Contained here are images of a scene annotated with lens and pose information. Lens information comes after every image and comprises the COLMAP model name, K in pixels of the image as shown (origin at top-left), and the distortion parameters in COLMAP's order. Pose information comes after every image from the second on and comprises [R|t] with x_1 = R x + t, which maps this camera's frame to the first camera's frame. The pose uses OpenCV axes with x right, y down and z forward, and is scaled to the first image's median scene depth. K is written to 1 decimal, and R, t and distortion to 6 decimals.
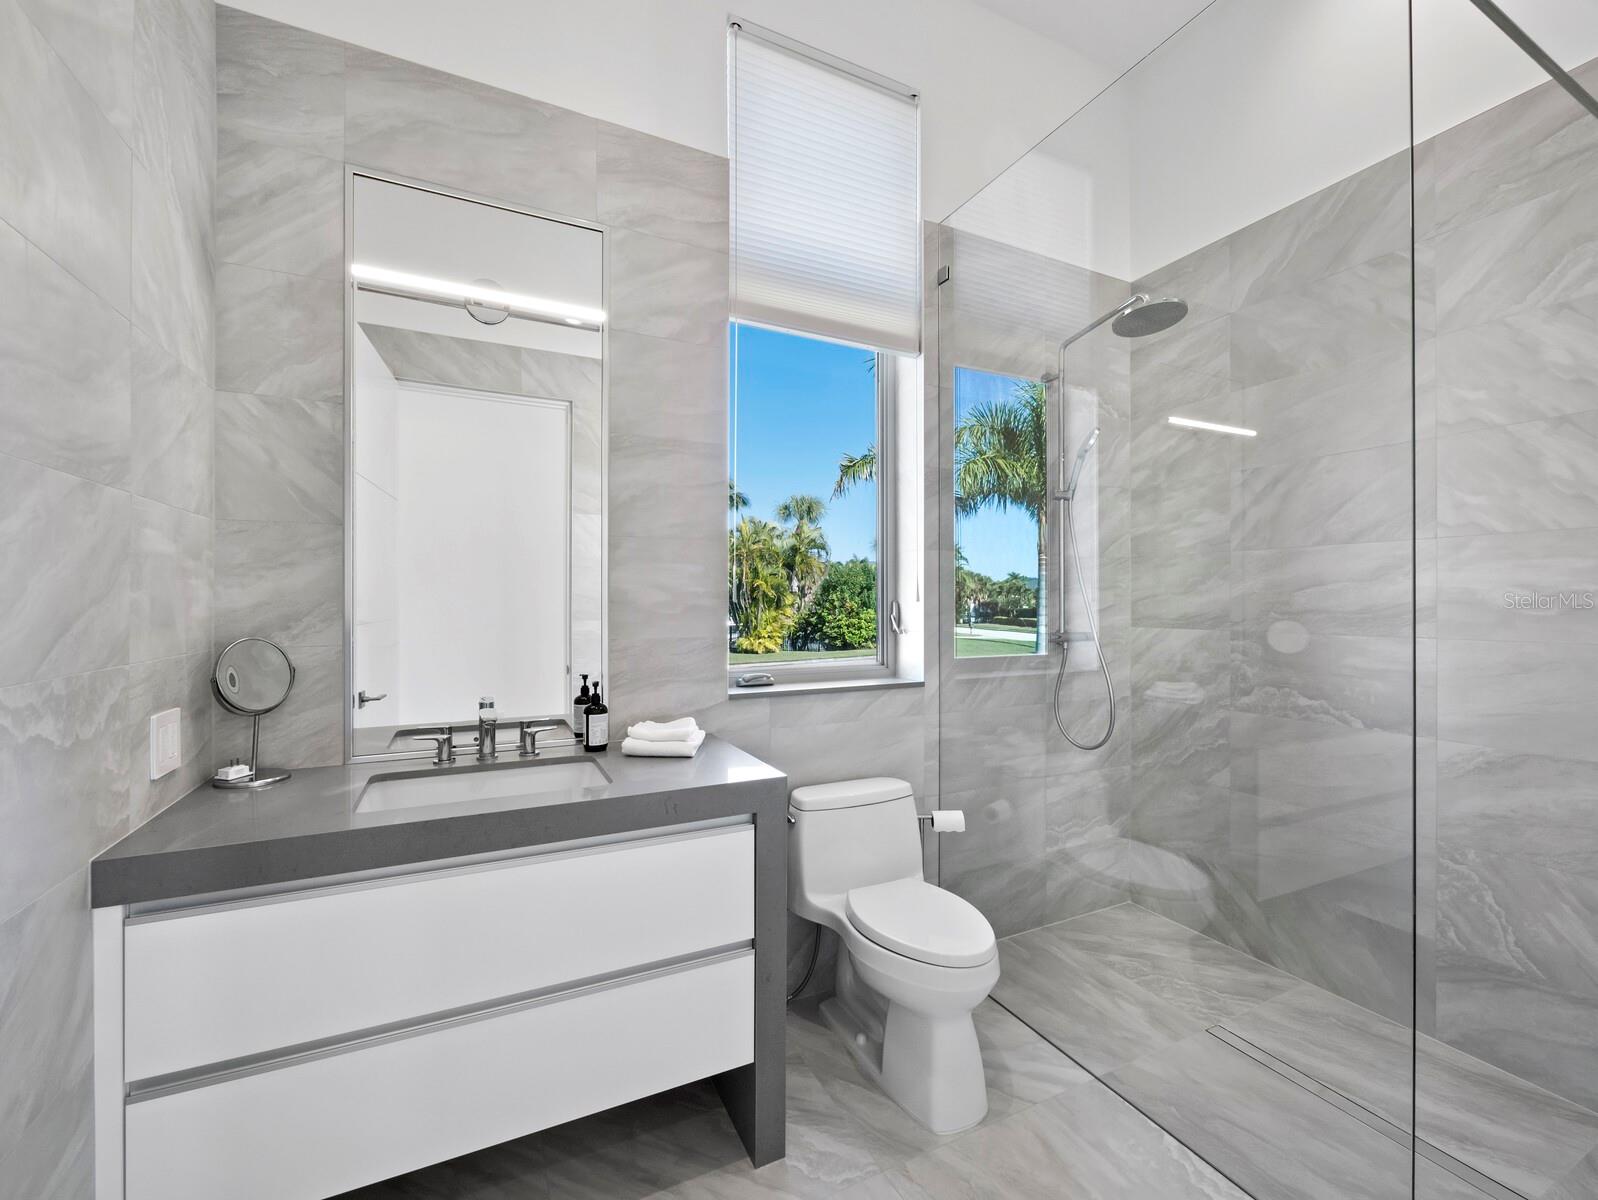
lens RADIAL K [[676.4, 0, 796.6], [0, 676.4, 601.1], [0, 0, 1]] dist [-0.012137, 0.003574]
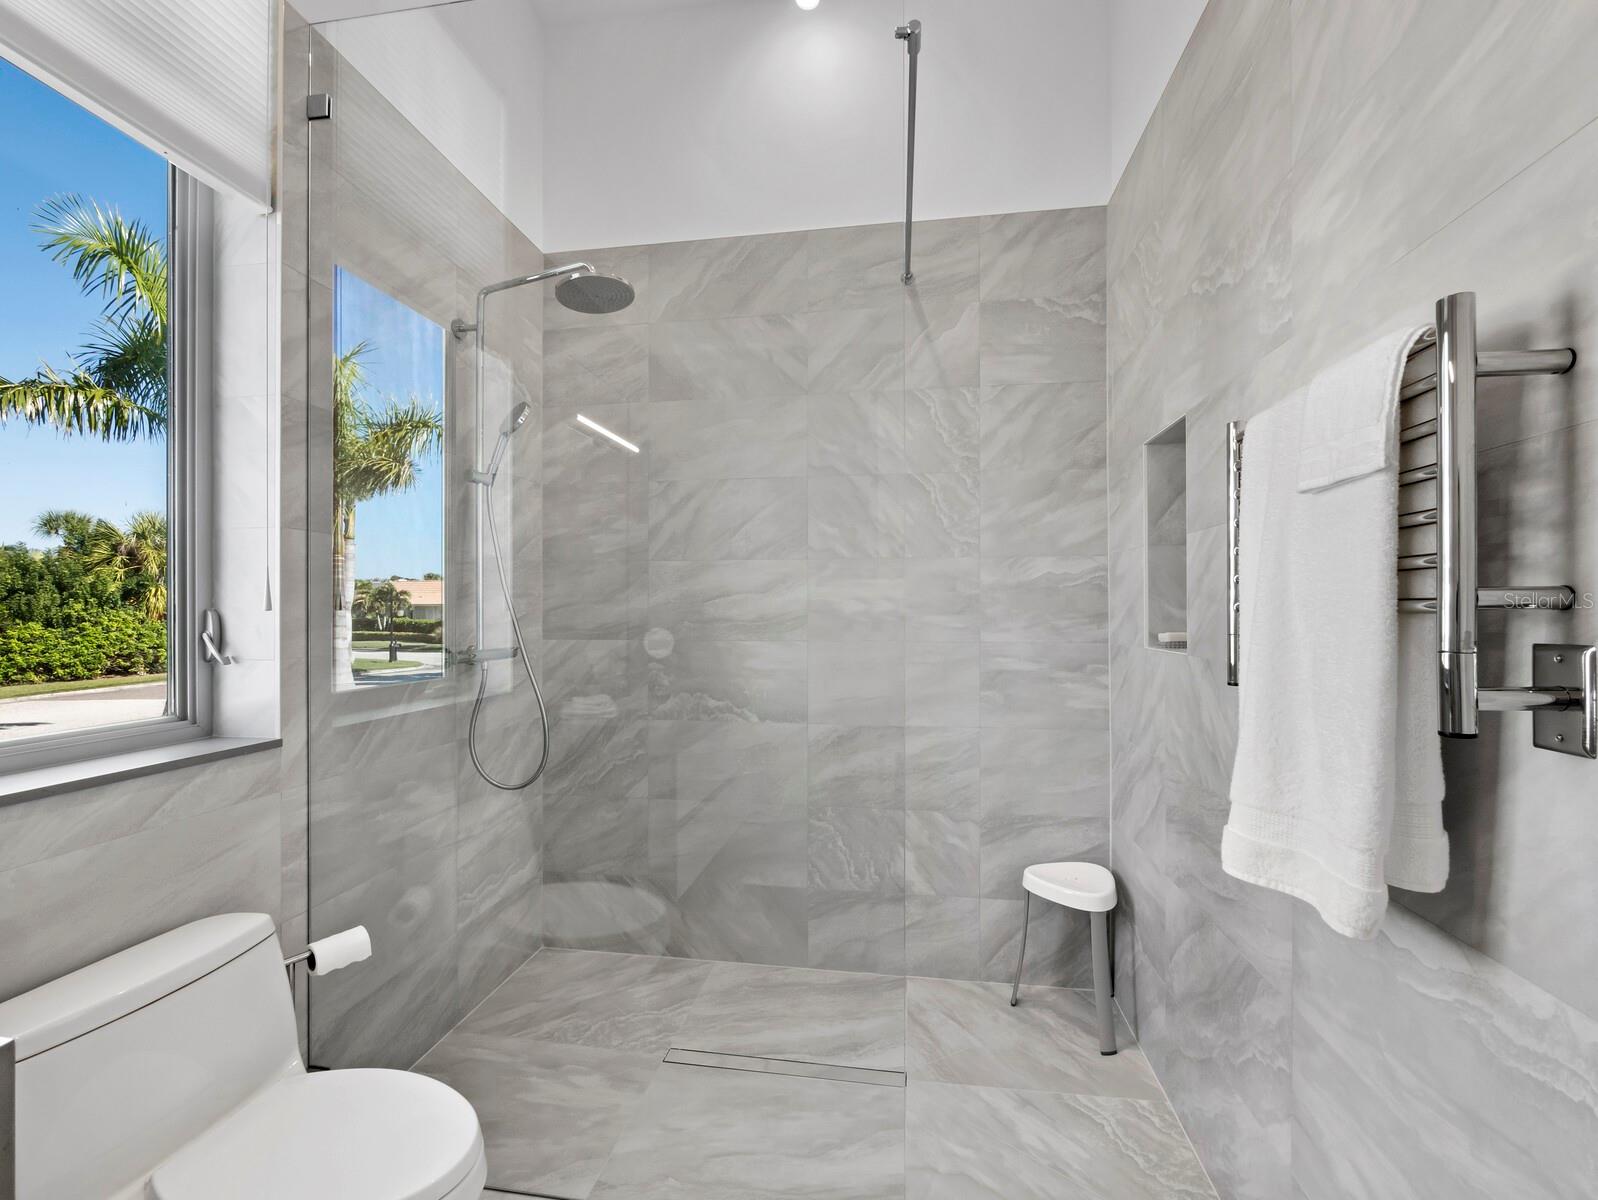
lens RADIAL K [[676.4, 0, 819.9], [0, 676.4, 612.3], [0, 0, 1]] dist [-0.012137, 0.003574]
pose [[0.561182, -0.000823, 0.827692, -0.045616], [-0.001082, 0.999998, 0.001728, 0.000777], [-0.827691, -0.001865, 0.561180, 0.236941]]
